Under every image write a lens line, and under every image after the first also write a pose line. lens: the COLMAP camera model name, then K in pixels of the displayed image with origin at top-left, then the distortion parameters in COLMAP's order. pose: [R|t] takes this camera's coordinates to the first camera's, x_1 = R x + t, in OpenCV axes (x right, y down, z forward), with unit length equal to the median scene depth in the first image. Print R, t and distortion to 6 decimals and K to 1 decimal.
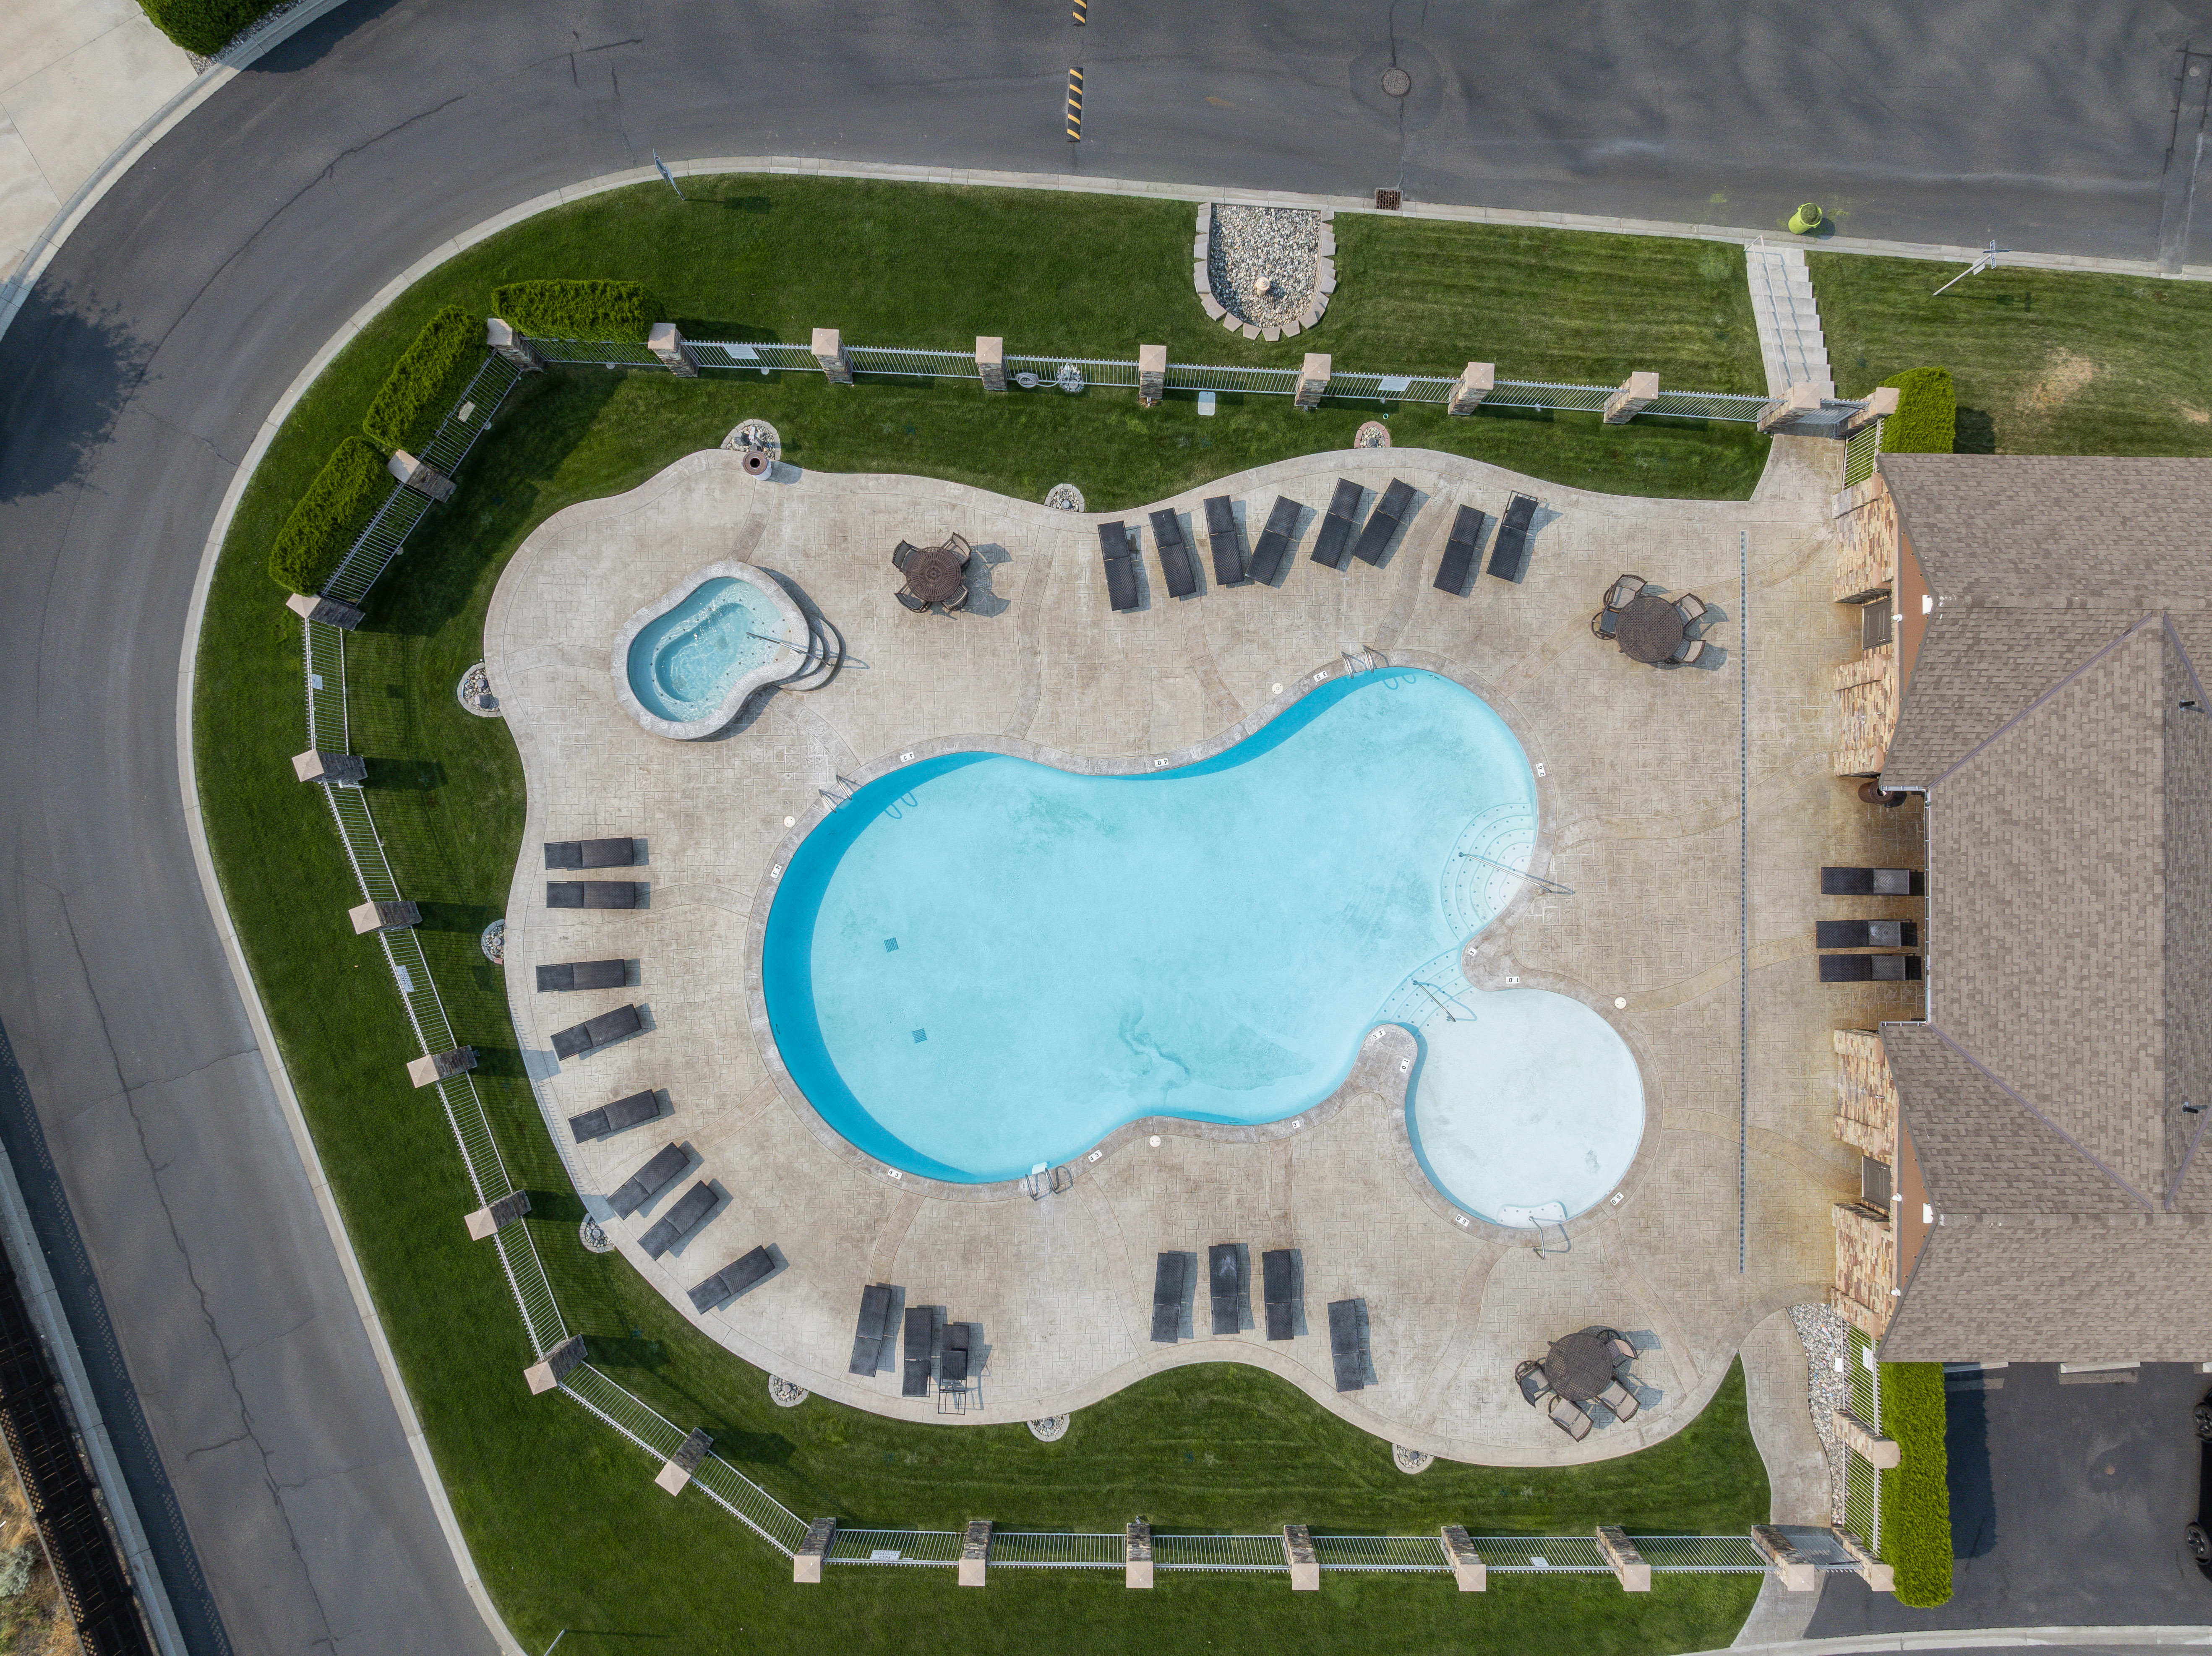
lens RADIAL K [[1569.8, 0, 1106.0], [0, 1569.8, 828.0], [0, 0, 1]] dist [-0.050294, 0.021633]
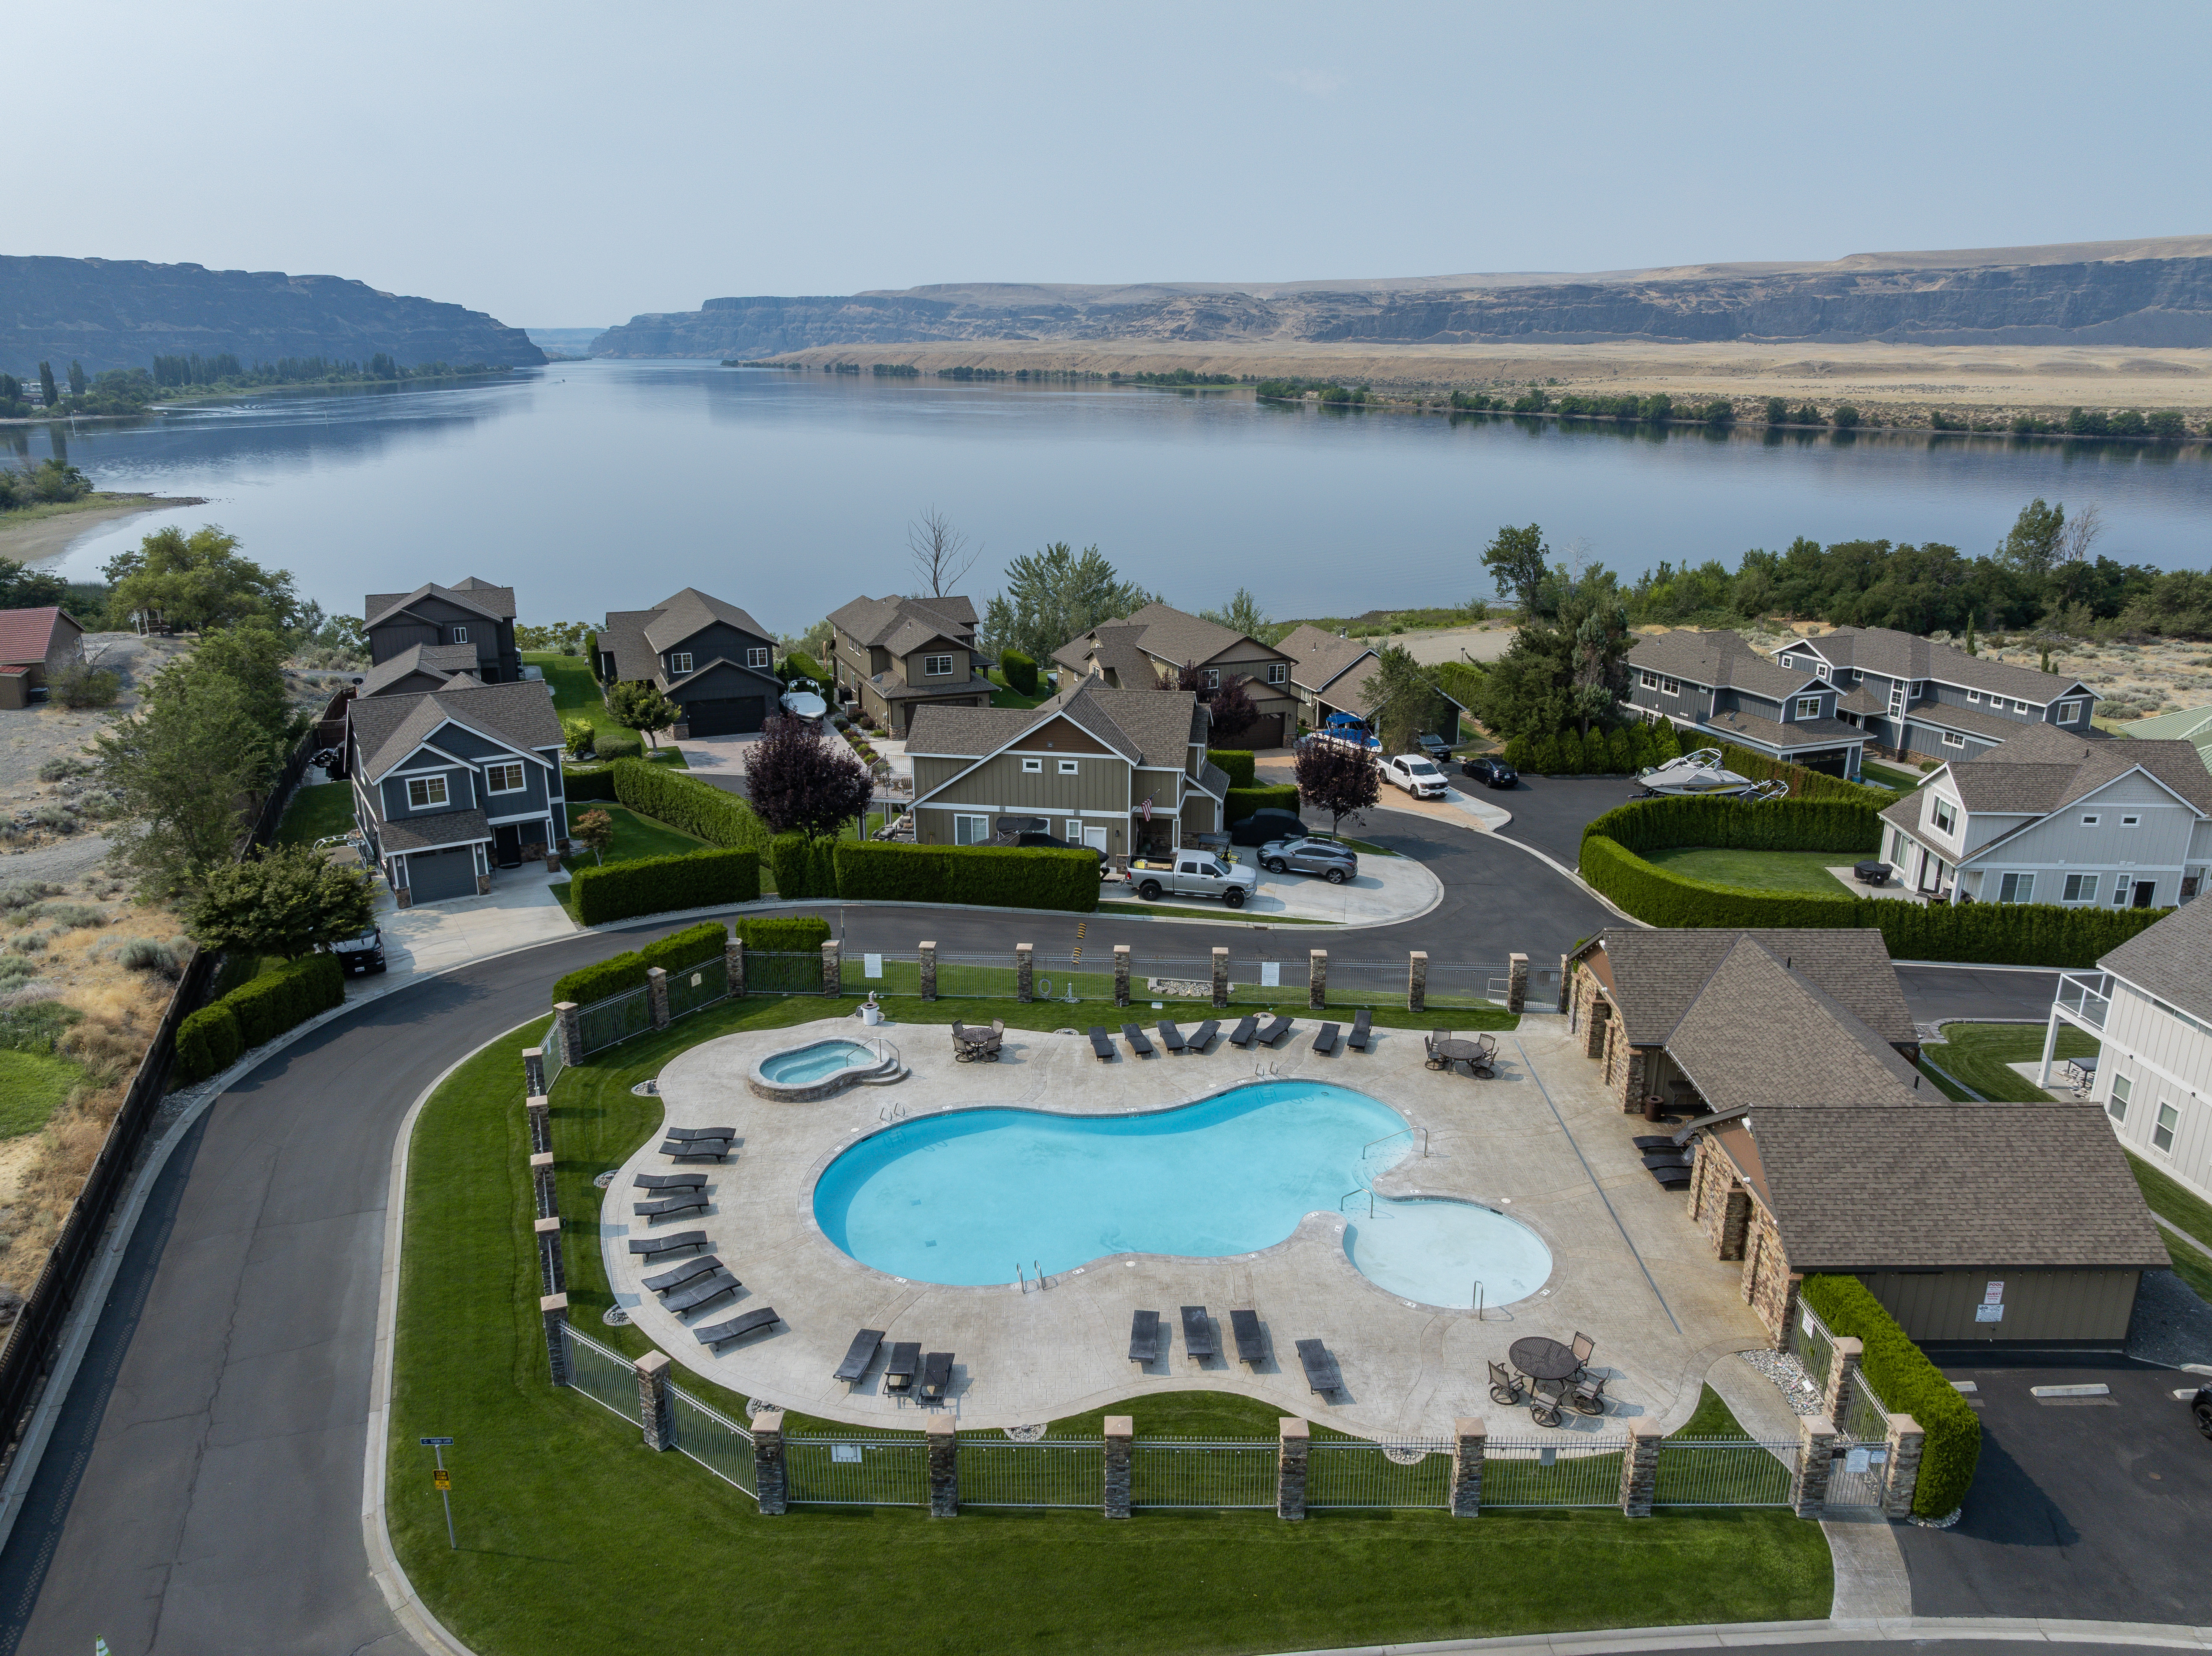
lens RADIAL K [[1569.8, 0, 1106.0], [0, 1569.8, 828.0], [0, 0, 1]] dist [-0.050294, 0.021633]
pose [[0.999971, 0.007655, 0.000233, 0.010543], [-0.002207, 0.317182, -0.948362, 1.189079], [-0.007333, 0.948334, 0.317190, 0.332148]]
